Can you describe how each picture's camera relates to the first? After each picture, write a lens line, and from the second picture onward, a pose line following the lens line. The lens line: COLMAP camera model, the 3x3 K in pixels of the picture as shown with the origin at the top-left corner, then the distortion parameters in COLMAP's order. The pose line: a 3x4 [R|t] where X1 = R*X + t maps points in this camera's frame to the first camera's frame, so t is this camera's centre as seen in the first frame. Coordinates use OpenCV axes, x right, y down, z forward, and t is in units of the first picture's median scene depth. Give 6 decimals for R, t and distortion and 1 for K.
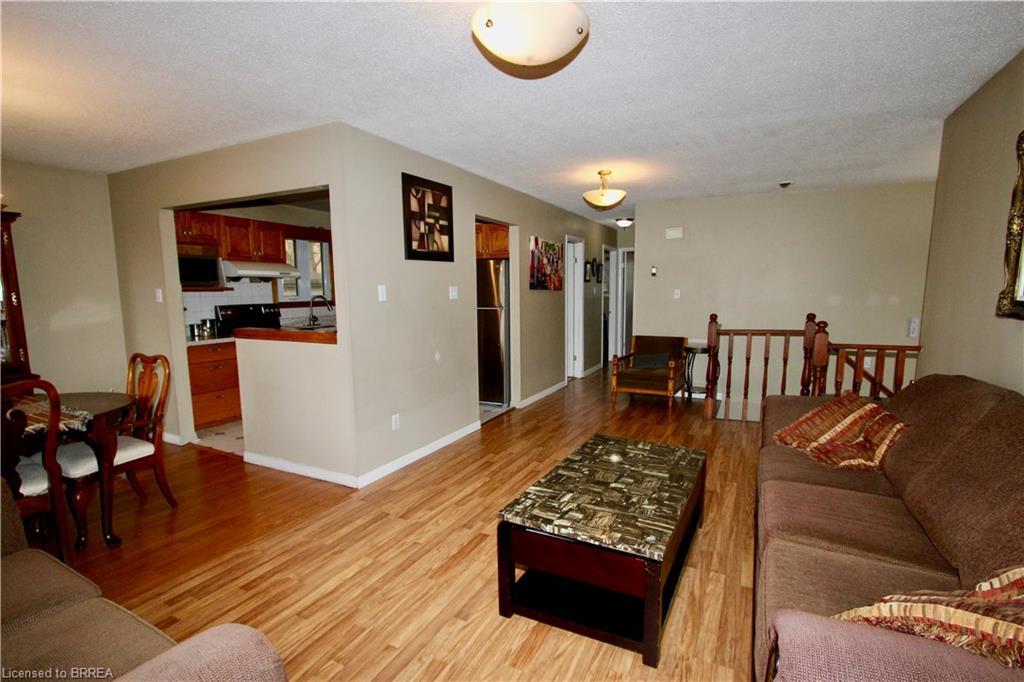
lens RADIAL K [[485.3, 0, 516.6], [0, 485.3, 353.9], [0, 0, 1]] dist [-0.018630, 0.000707]
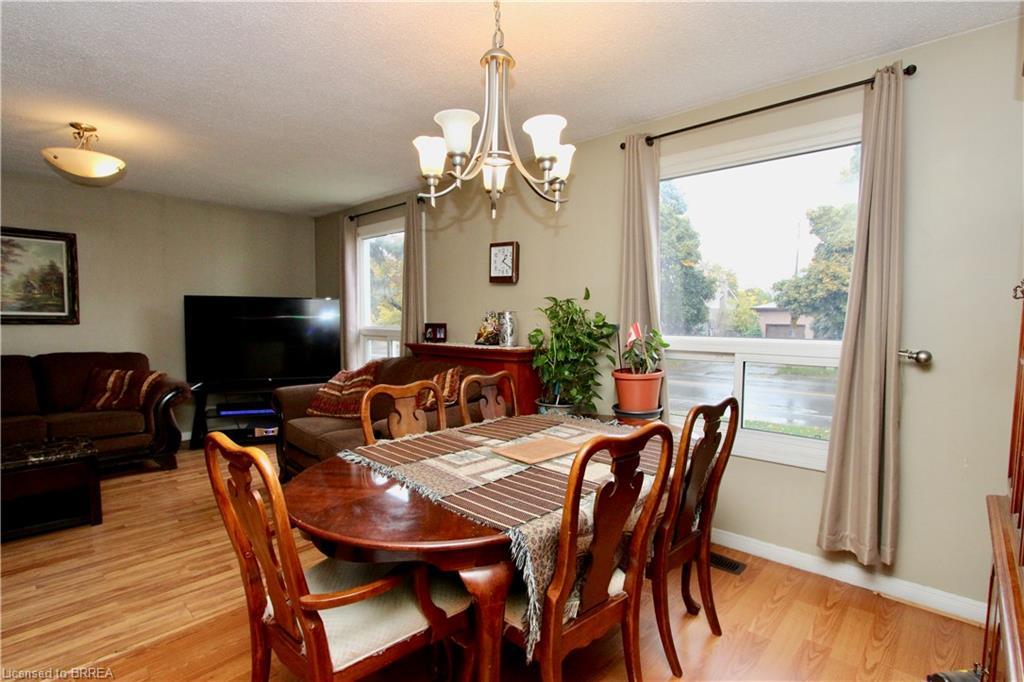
lens RADIAL K [[501.7, 0, 518.6], [0, 501.7, 354.8], [0, 0, 1]] dist [-0.024057, 0.001068]
pose [[-0.963592, -0.015087, 0.266952, -0.875122], [0.040458, 0.978684, 0.201350, -0.111426], [-0.264299, 0.204819, -0.942441, 1.052115]]
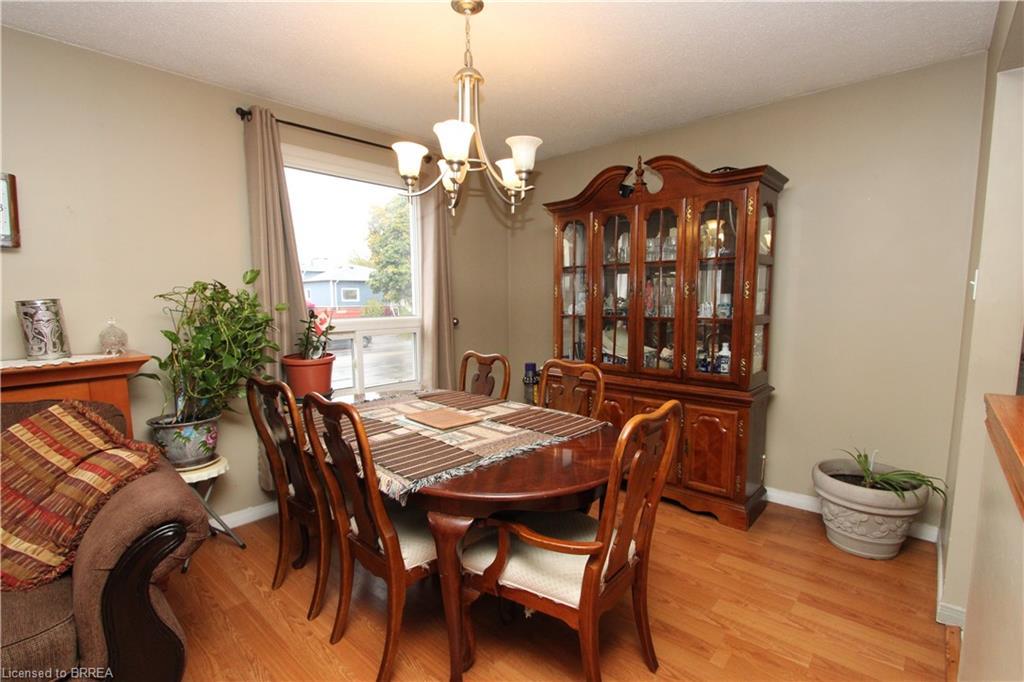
lens RADIAL K [[473.2, 0, 521.4], [0, 473.2, 353.3], [0, 0, 1]] dist [-0.020304, 0.000852]
pose [[-0.248981, 0.124322, -0.960496, -0.245546], [-0.118591, 0.980351, 0.157633, -0.086255], [0.961220, 0.153154, -0.229345, 0.785292]]
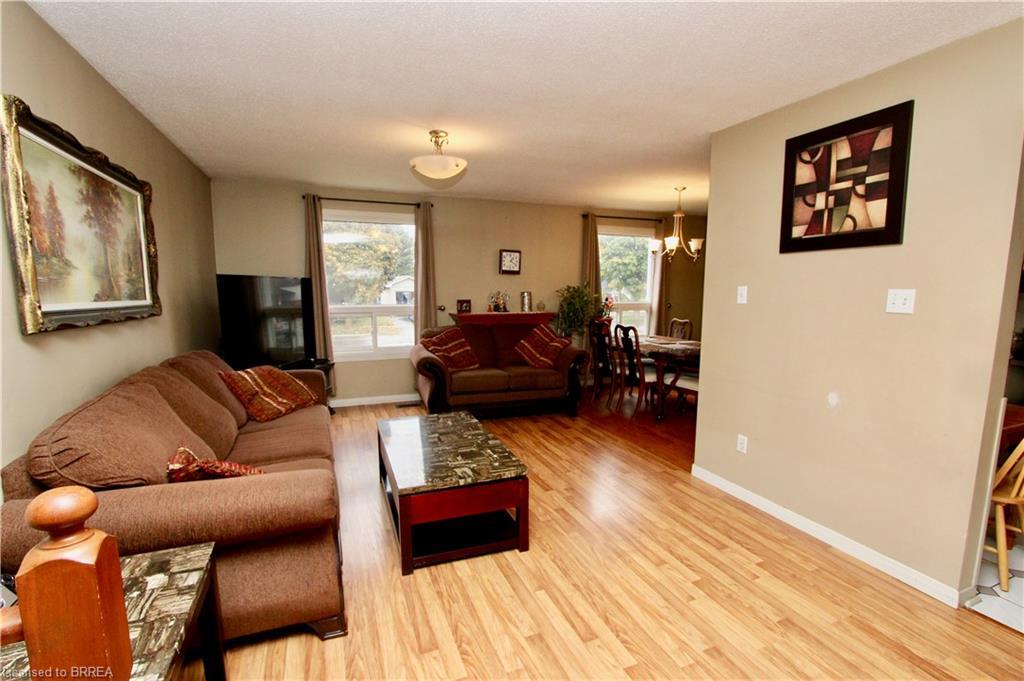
lens RADIAL K [[473.2, 0, 521.4], [0, 473.2, 352.8], [0, 0, 1]] dist [-0.020304, 0.000852]
pose [[-0.645434, 0.114067, -0.755250, 0.602299], [-0.100416, 0.967532, 0.231943, -0.167882], [0.757186, 0.225543, -0.613025, 1.144063]]
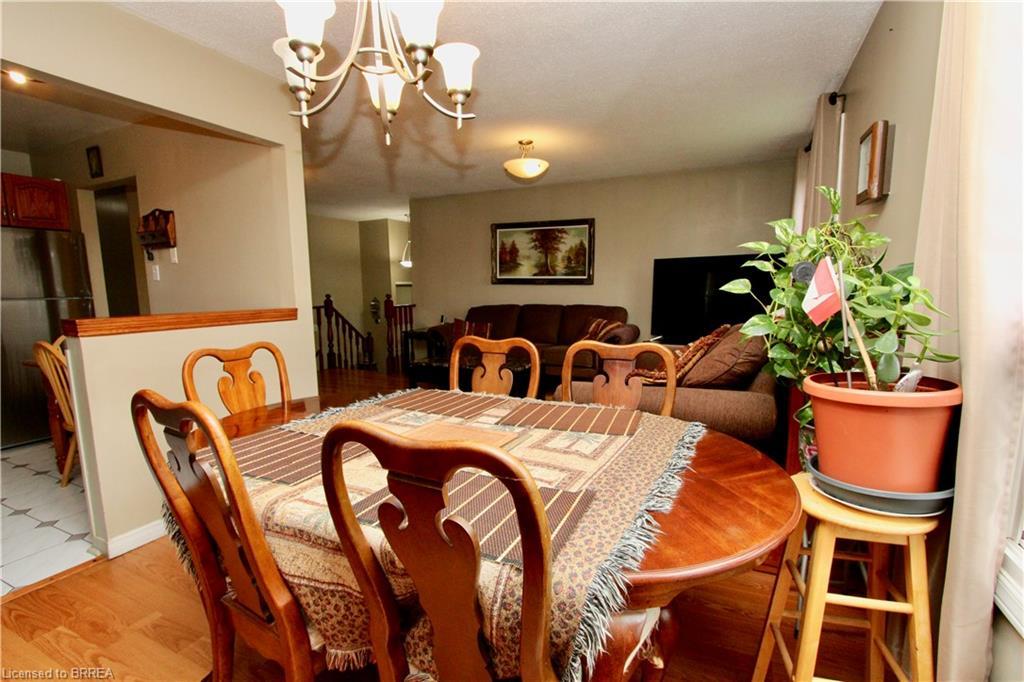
lens RADIAL K [[473.2, 0, 521.4], [0, 473.2, 353.3], [0, 0, 1]] dist [-0.020304, 0.000852]
pose [[-0.037983, -0.132107, 0.990507, -1.112971], [0.144270, 0.980113, 0.136253, -0.016236], [-0.988809, 0.148076, -0.018168, 0.520807]]
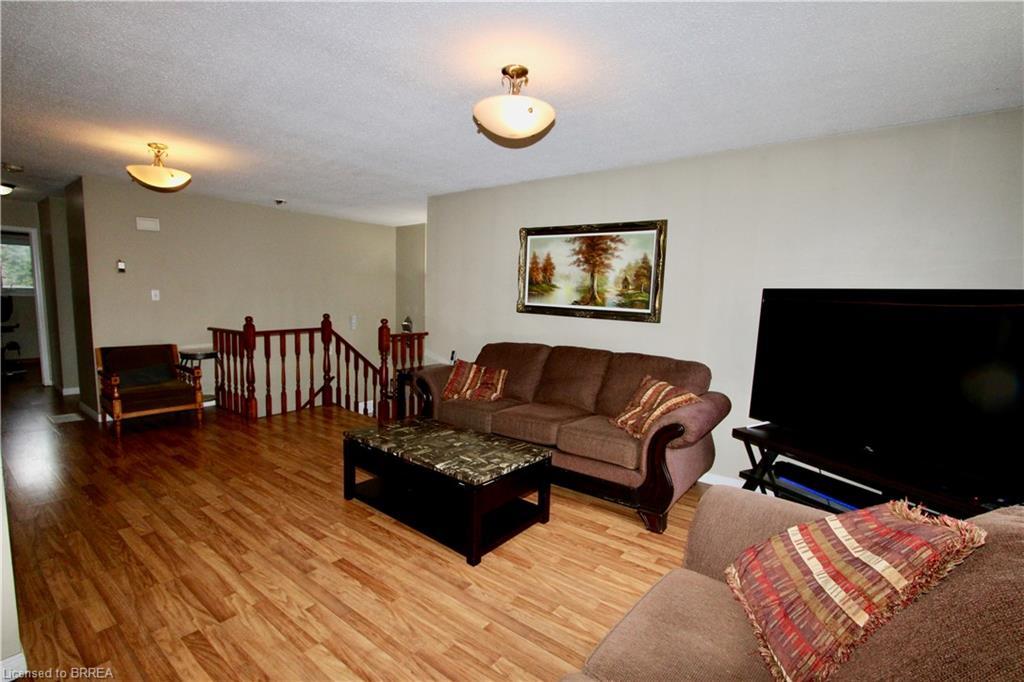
lens RADIAL K [[473.2, 0, 521.4], [0, 473.2, 353.3], [0, 0, 1]] dist [-0.020304, 0.000852]
pose [[0.185741, -0.099608, 0.977537, -0.592669], [0.098706, 0.991708, 0.082297, -0.038993], [-0.977629, 0.081203, 0.194032, 0.326693]]
